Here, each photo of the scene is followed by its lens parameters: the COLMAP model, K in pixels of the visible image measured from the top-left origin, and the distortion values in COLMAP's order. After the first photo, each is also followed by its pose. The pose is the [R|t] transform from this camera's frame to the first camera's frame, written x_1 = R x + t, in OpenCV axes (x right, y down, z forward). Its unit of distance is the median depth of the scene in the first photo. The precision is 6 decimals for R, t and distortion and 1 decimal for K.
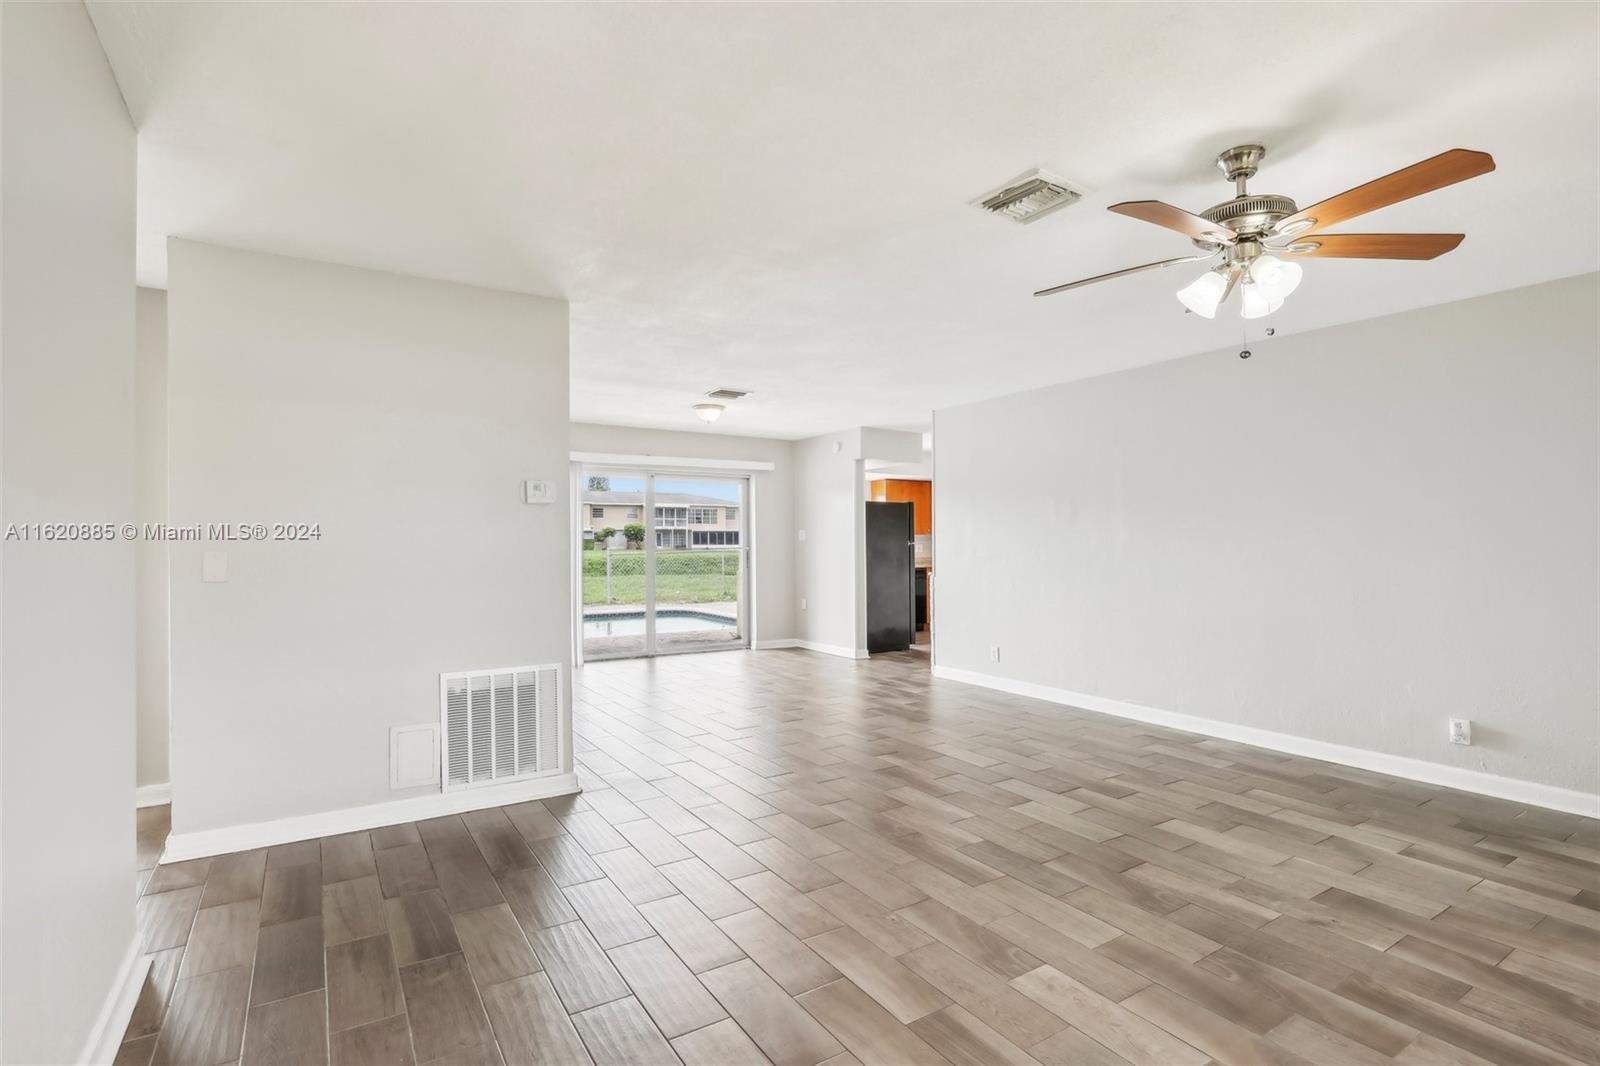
lens RADIAL K [[772.4, 0, 796.6], [0, 772.4, 517.2], [0, 0, 1]] dist [-0.009179, 0.001000]
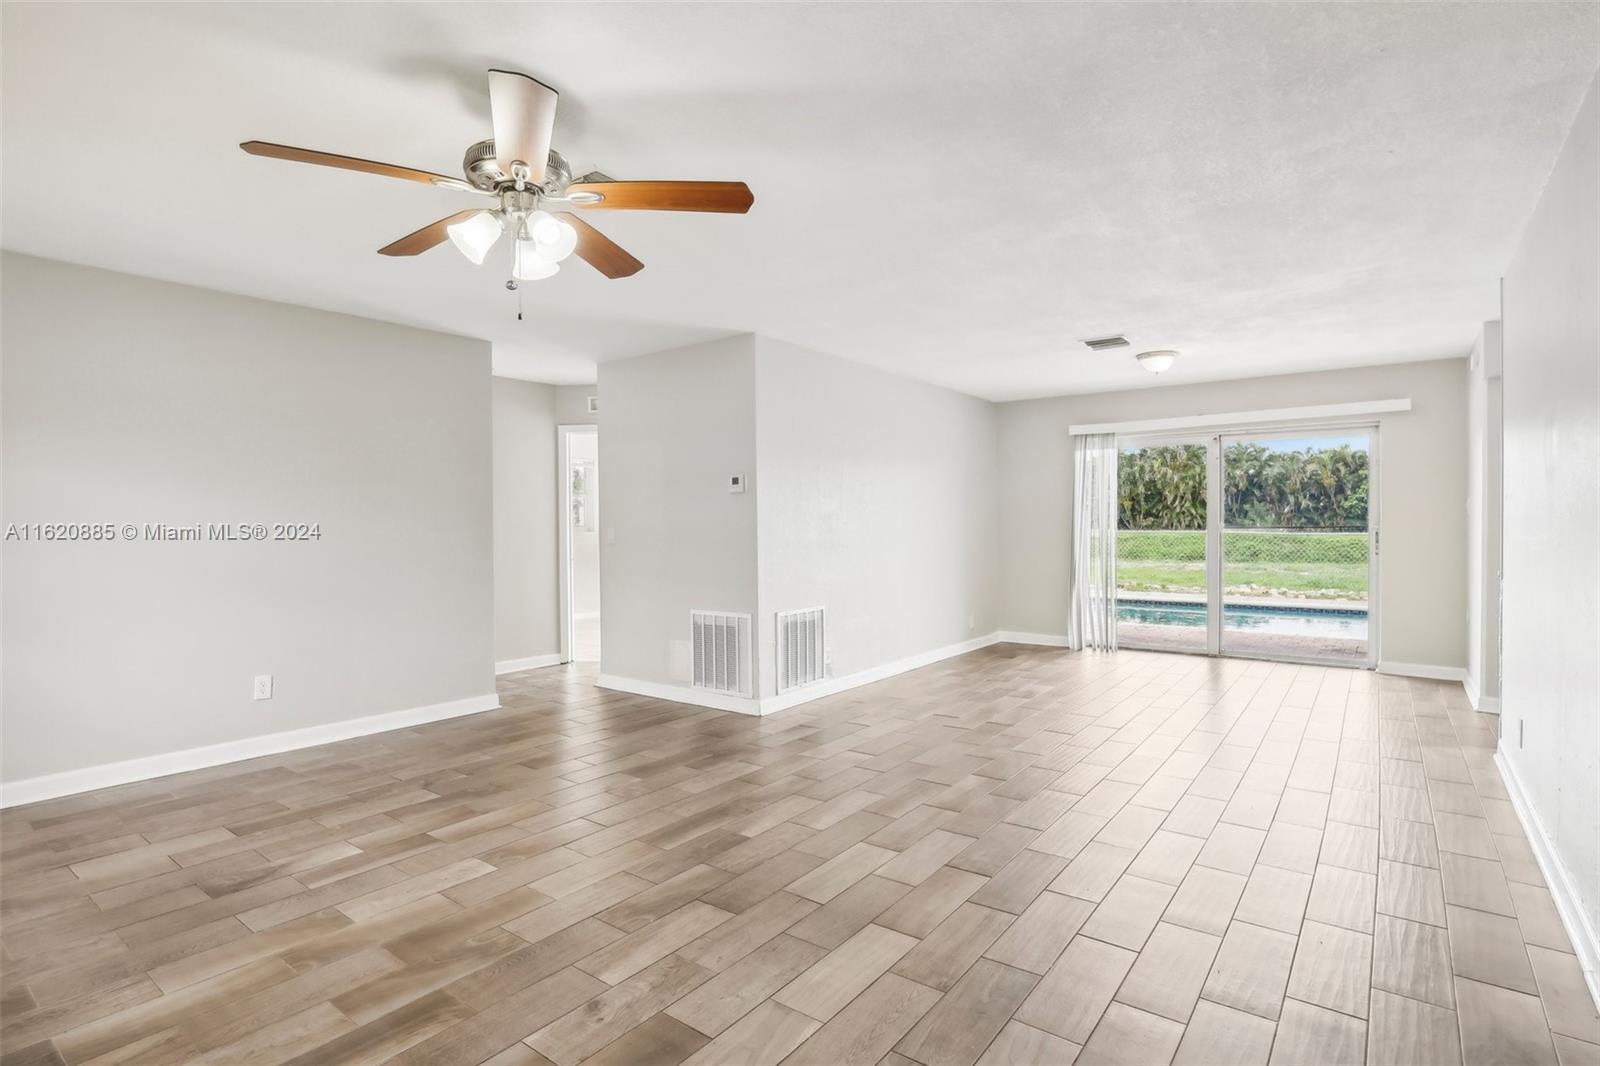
lens RADIAL K [[792.0, 0, 772.3], [0, 792.0, 498.9], [0, 0, 1]] dist [-0.034143, 0.000047]
pose [[0.332424, -0.029473, -0.942669, 1.116536], [0.035928, 0.999182, -0.018570, 0.024815], [0.942446, -0.027695, 0.333211, 0.685286]]
